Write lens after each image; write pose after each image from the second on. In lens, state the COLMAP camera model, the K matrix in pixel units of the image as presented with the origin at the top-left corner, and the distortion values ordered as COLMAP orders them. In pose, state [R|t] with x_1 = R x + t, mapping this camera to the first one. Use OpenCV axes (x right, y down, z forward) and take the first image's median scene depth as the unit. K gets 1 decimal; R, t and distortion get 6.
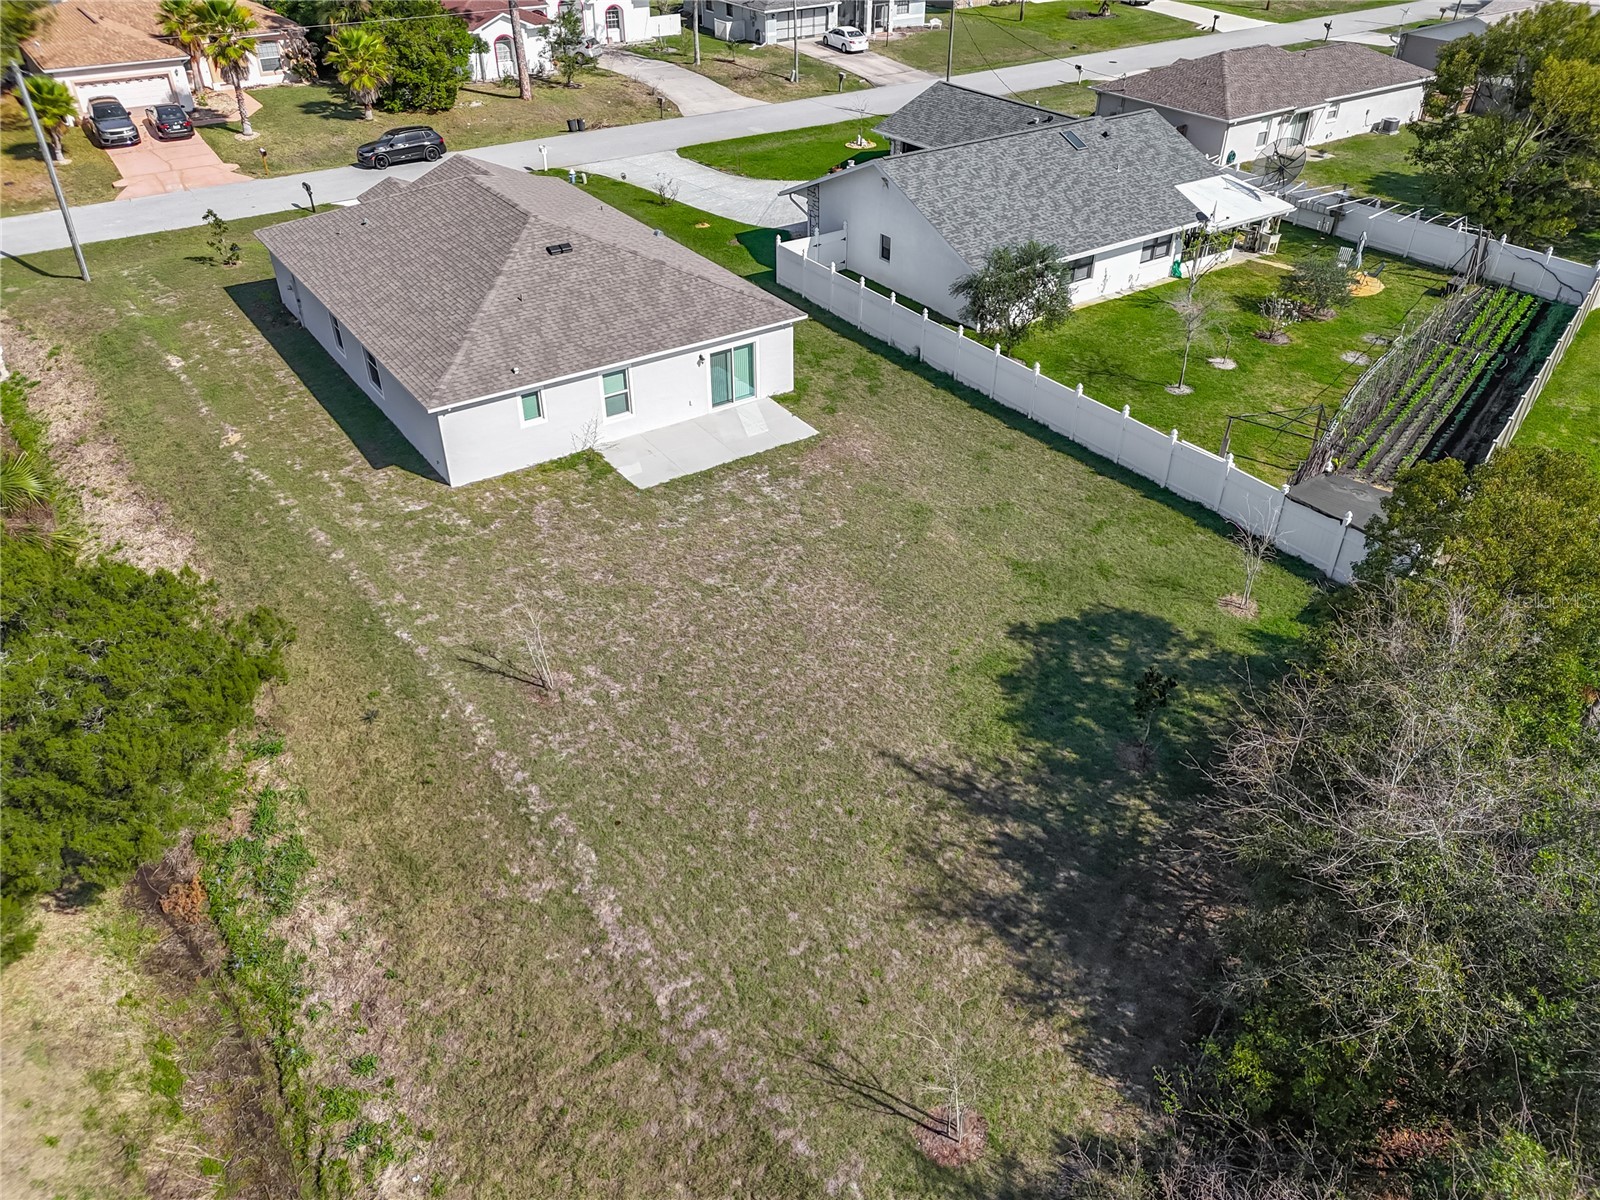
lens RADIAL K [[1169.5, 0, 804.4], [0, 1169.5, 604.9], [0, 0, 1]] dist [0.063673, -0.056758]
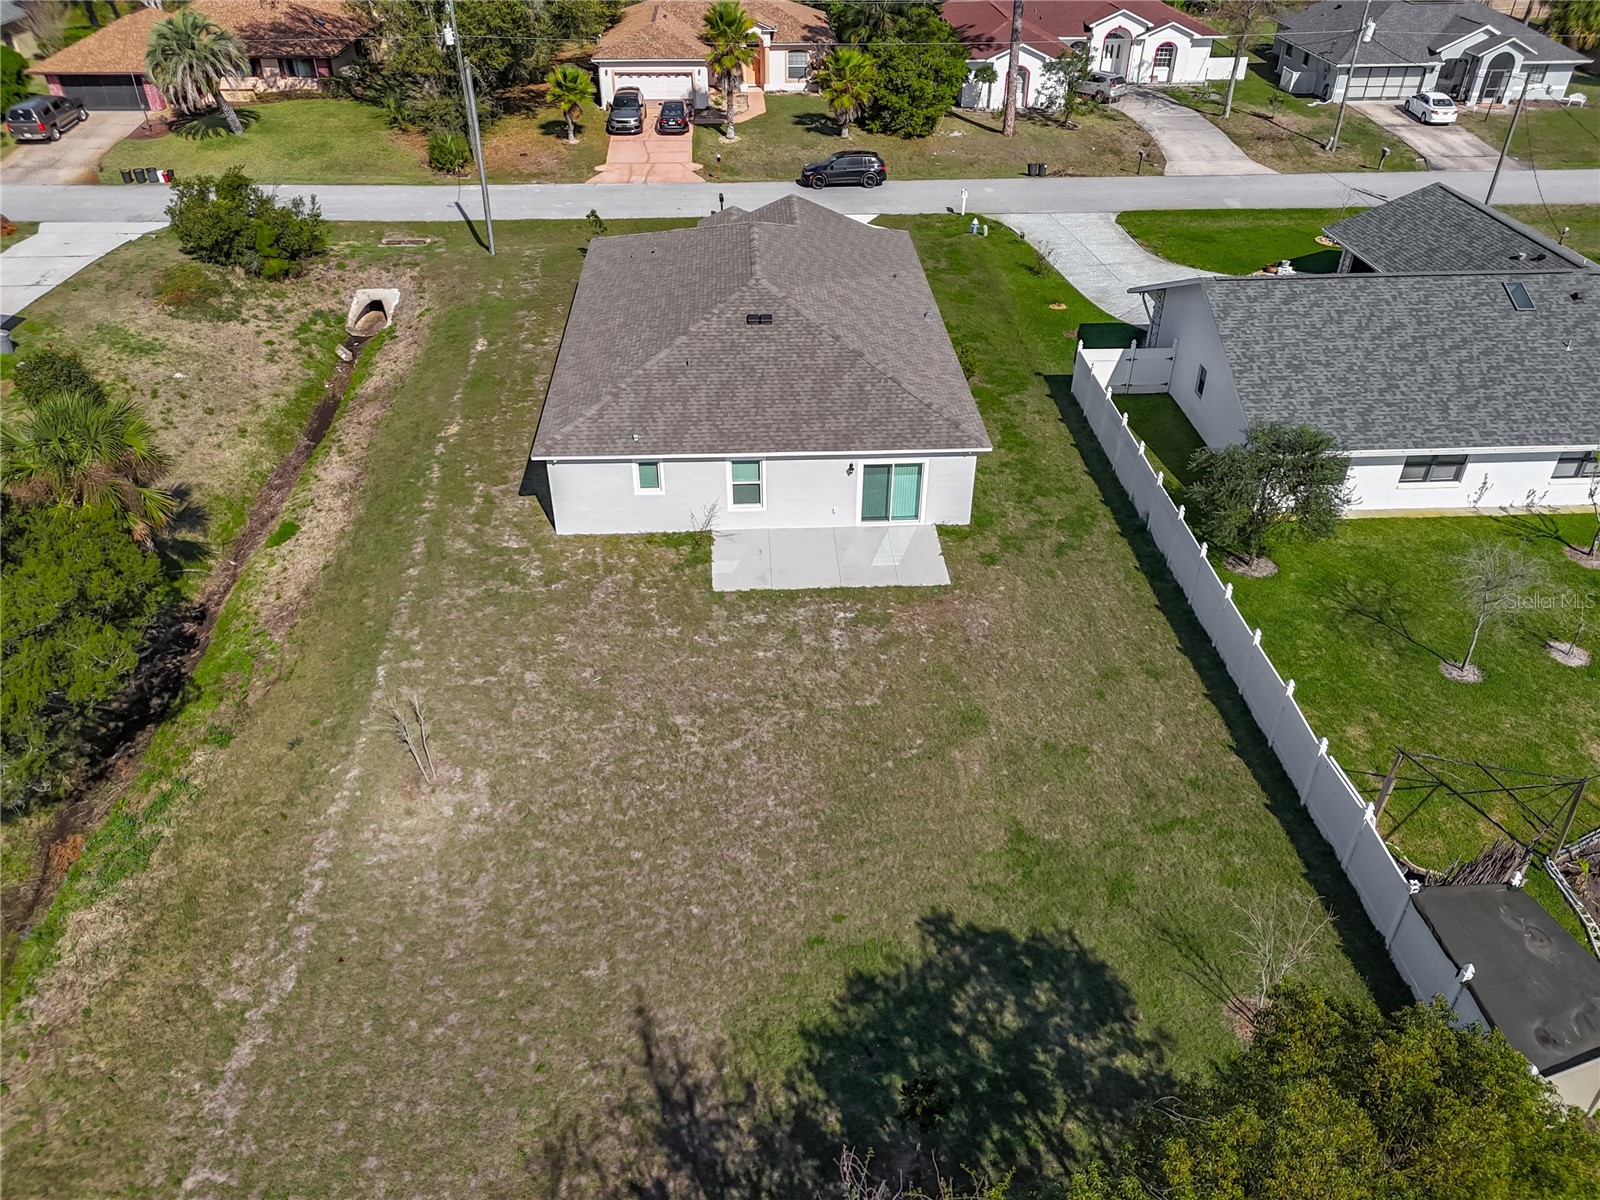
lens RADIAL K [[1169.5, 0, 804.4], [0, 1169.5, 604.9], [0, 0, 1]] dist [0.063673, -0.056758]
pose [[0.851104, 0.302731, -0.428925, 0.258340], [-0.303304, 0.950397, 0.068943, -0.140919], [0.428520, 0.071417, 0.900705, 0.164558]]
